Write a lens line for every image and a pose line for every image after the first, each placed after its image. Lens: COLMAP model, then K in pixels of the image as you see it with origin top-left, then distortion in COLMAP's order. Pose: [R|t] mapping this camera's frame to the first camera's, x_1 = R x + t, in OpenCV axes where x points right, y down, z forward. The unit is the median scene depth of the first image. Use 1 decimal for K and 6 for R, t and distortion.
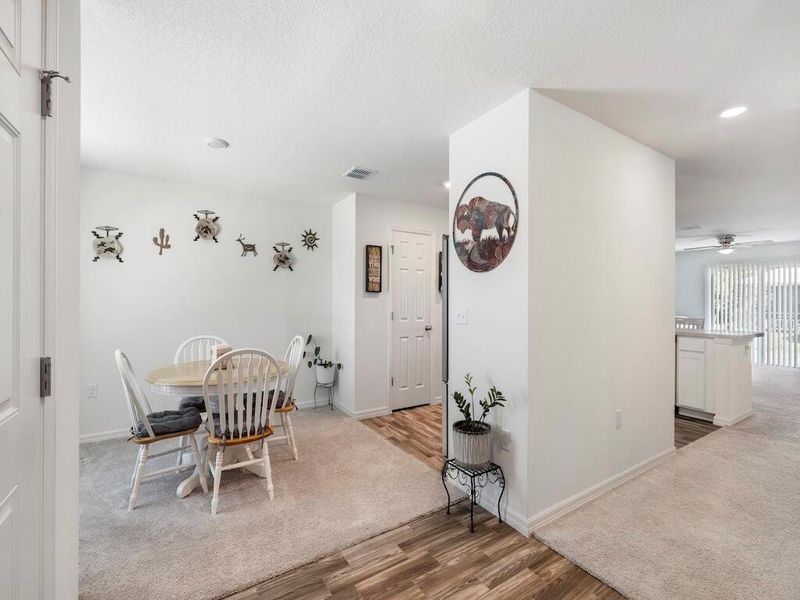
lens RADIAL K [[366.3, 0, 399.6], [0, 366.3, 299.9], [0, 0, 1]] dist [0.003092, -0.000005]
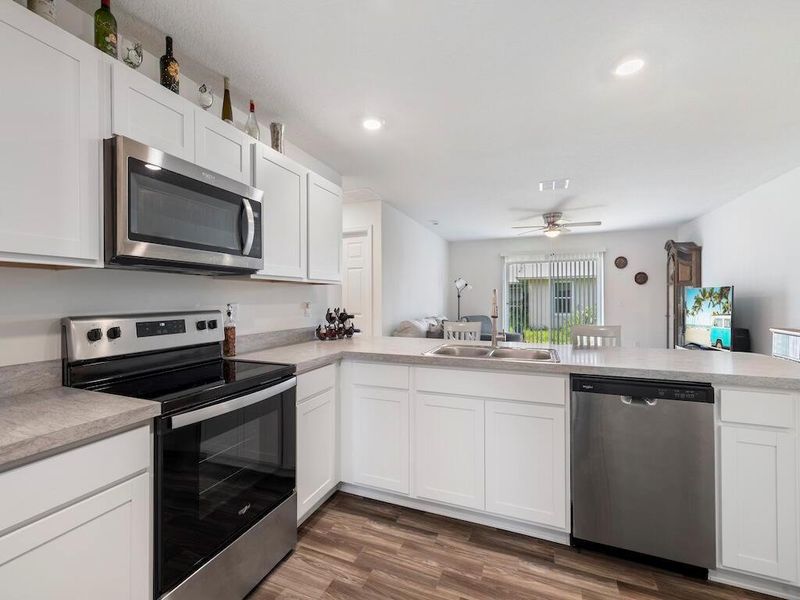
lens RADIAL K [[340.3, 0, 398.4], [0, 340.3, 297.5], [0, 0, 1]] dist [0.012001, -0.001832]
pose [[0.814331, -0.007054, 0.580359, 0.461468], [0.013522, 0.999885, -0.006820, 0.011158], [-0.580244, 0.013402, 0.814332, 1.456254]]
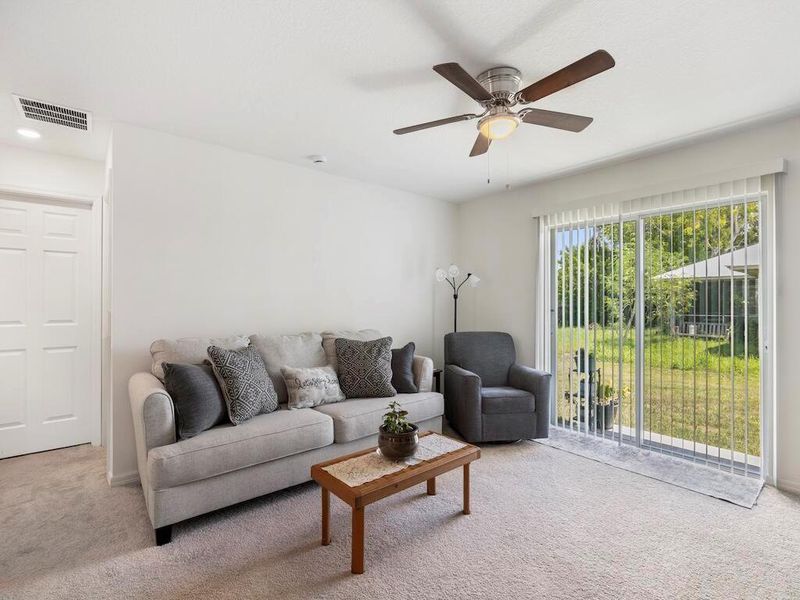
lens RADIAL K [[382.4, 0, 405.7], [0, 382.4, 303.1], [0, 0, 1]] dist [0.009572, 0.000848]
pose [[0.991735, -0.006639, 0.128132, 1.944746], [0.007031, 0.999972, -0.002609, 0.023283], [-0.128111, 0.003488, 0.991754, 1.710876]]
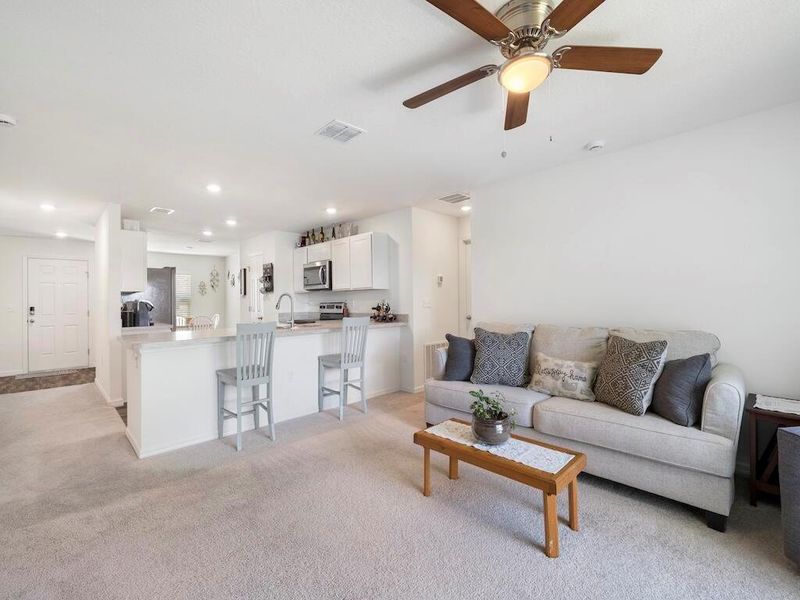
lens RADIAL K [[350.4, 0, 394.7], [0, 350.4, 298.3], [0, 0, 1]] dist [0.001570, 0.000683]
pose [[0.213386, -0.015784, -0.976840, 2.761393], [0.003634, 0.999875, -0.015362, 0.038258], [0.976961, -0.000272, 0.213417, 2.148407]]
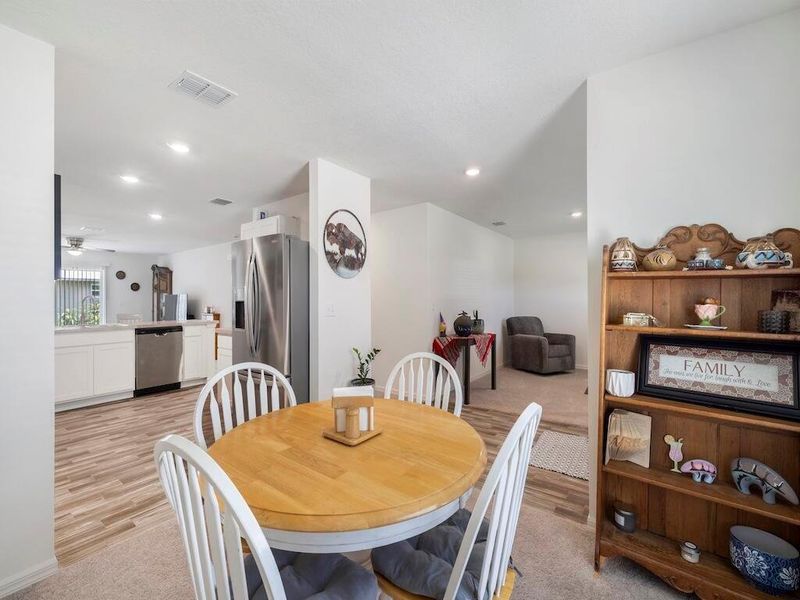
lens RADIAL K [[345.1, 0, 395.1], [0, 345.1, 294.9], [0, 0, 1]] dist [0.027476, 0.000647]
pose [[-0.354753, 0.007579, 0.934929, -1.028306], [0.003665, 0.999971, -0.006716, 0.001209], [-0.934953, 0.001044, -0.354770, 1.203533]]
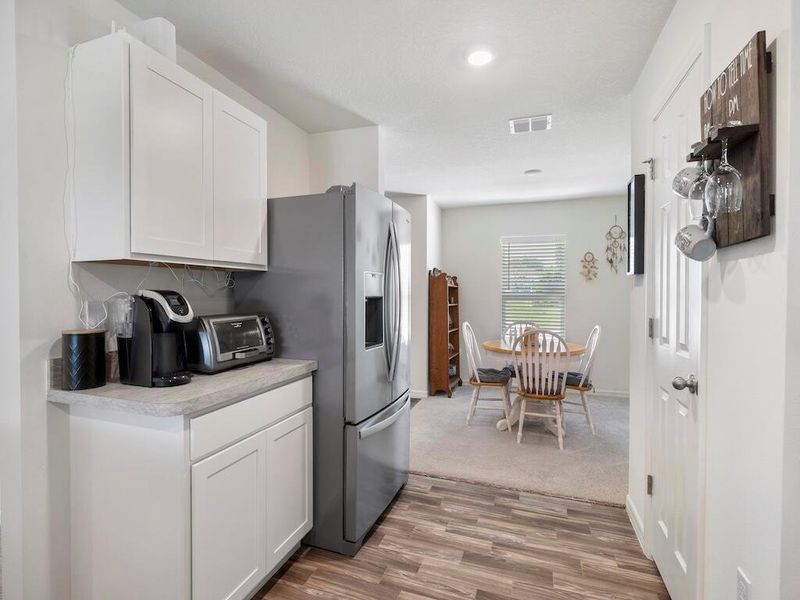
lens RADIAL K [[393.7, 0, 386.6], [0, 393.7, 291.2], [0, 0, 1]] dist [0.004475, -0.001542]
pose [[-0.793196, -0.012201, -0.608844, 0.814957], [-0.015822, 0.999875, 0.000575, 0.011721], [0.608760, 0.010089, -0.793290, 1.930919]]
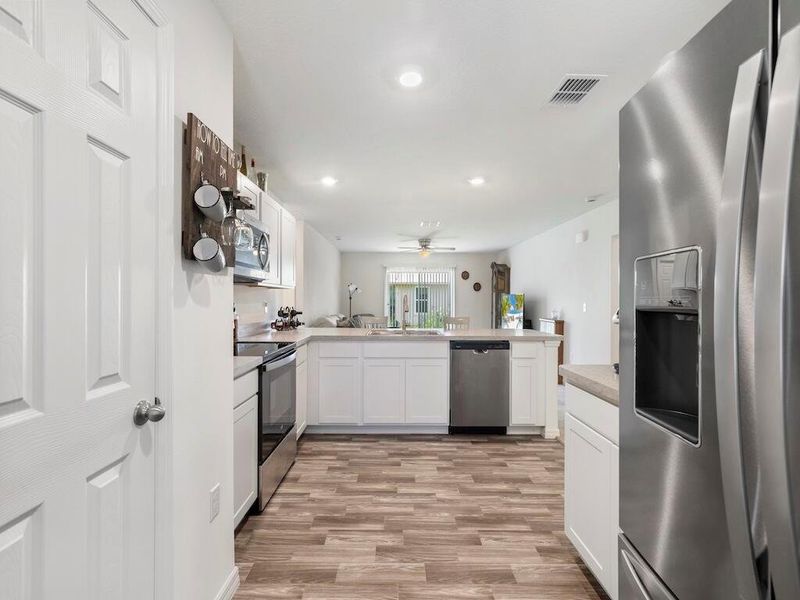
lens RADIAL K [[340.3, 0, 392.9], [0, 340.3, 297.7], [0, 0, 1]] dist [0.012001, -0.001832]
pose [[0.538311, 0.003159, 0.842741, -0.041621], [0.005996, 0.999953, -0.007578, 0.010933], [-0.842725, 0.009133, 0.538267, 1.310121]]
